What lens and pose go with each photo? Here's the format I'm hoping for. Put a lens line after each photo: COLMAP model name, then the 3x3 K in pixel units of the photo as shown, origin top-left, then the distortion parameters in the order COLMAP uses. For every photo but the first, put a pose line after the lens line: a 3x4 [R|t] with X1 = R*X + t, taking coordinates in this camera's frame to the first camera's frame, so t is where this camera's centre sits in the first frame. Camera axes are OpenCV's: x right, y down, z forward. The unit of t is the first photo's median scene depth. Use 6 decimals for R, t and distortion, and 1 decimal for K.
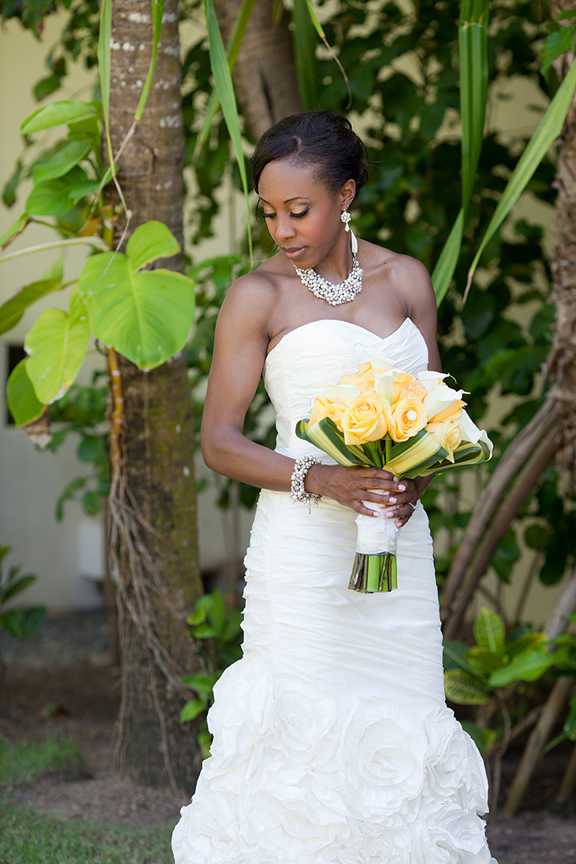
lens RADIAL K [[3776.5, 0, 288.0], [0, 3776.5, 432.0], [0, 0, 1]] dist [0.430243, 0.224974]
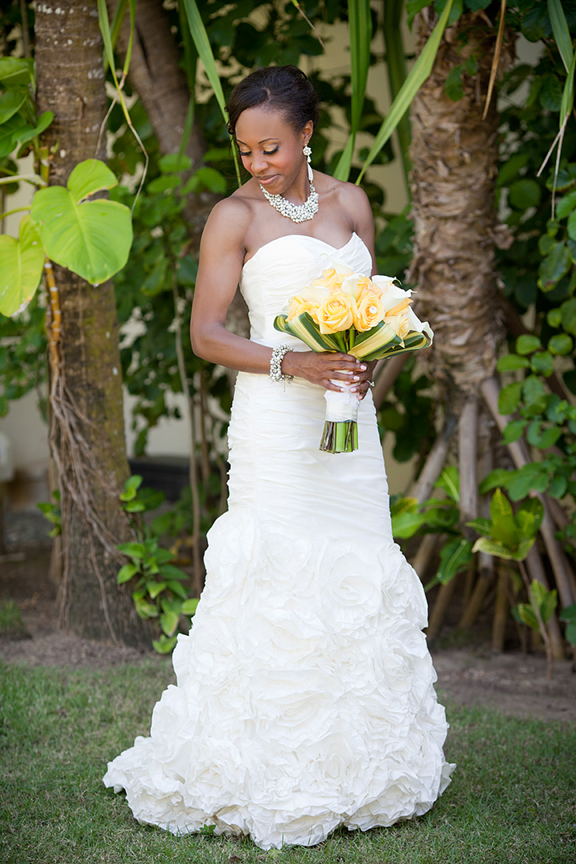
lens RADIAL K [[3776.5, 0, 288.0], [0, 3776.5, 432.0], [0, 0, 1]] dist [0.430243, 0.224974]
pose [[0.995955, -0.036015, 0.082325, -0.073255], [0.034411, 0.999191, 0.020817, 0.006932], [-0.083009, -0.017900, 0.996388, -0.184329]]
